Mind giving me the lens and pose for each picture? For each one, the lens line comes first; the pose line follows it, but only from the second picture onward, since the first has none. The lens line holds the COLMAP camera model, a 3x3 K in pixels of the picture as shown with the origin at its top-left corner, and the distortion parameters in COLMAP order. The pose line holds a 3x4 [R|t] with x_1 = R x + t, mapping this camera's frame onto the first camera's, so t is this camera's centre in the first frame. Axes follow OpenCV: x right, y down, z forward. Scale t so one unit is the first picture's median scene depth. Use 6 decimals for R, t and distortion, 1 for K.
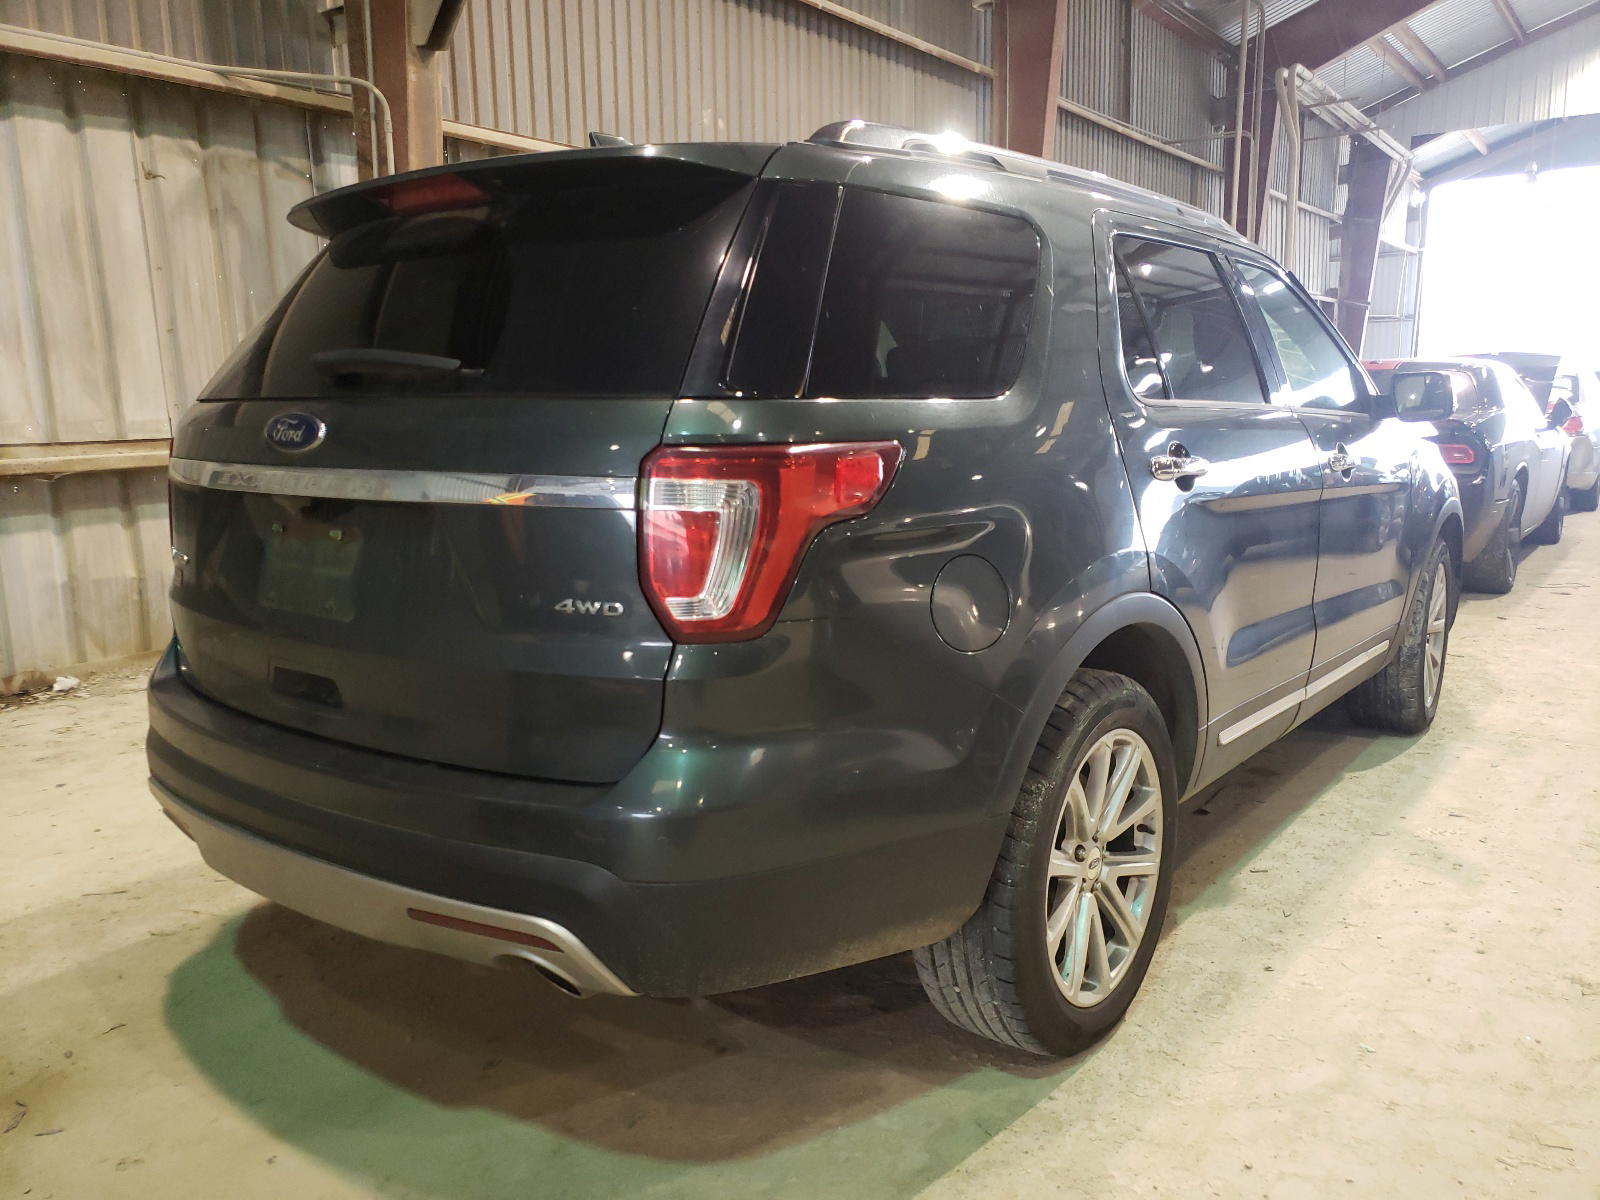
lens RADIAL K [[1248.7, 0, 810.6], [0, 1248.7, 599.5], [0, 0, 1]] dist [0.043255, -0.005273]
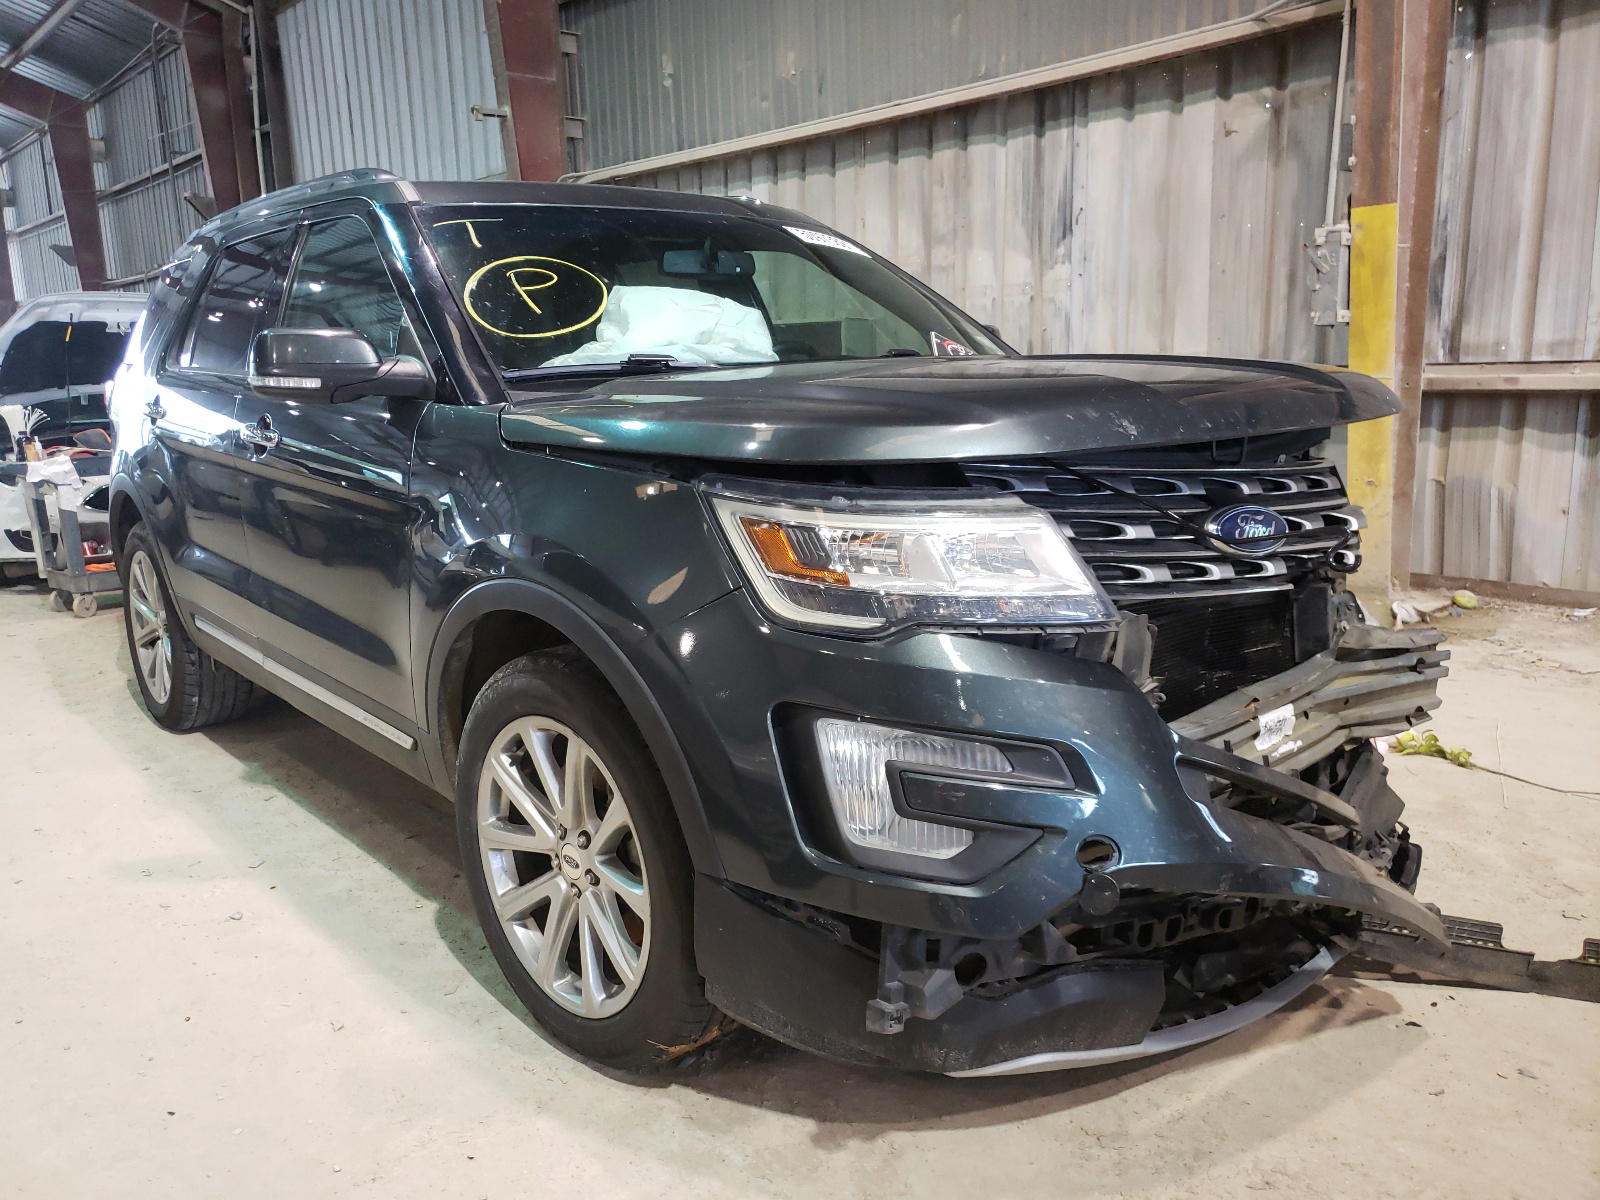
lens RADIAL K [[1248.7, 0, 810.6], [0, 1248.7, 599.5], [0, 0, 1]] dist [0.043255, -0.005273]
pose [[-0.211618, 0.220647, -0.952120, 0.691149], [-0.117010, 0.961457, 0.248817, -0.163410], [0.970323, 0.164061, -0.177644, 0.868617]]
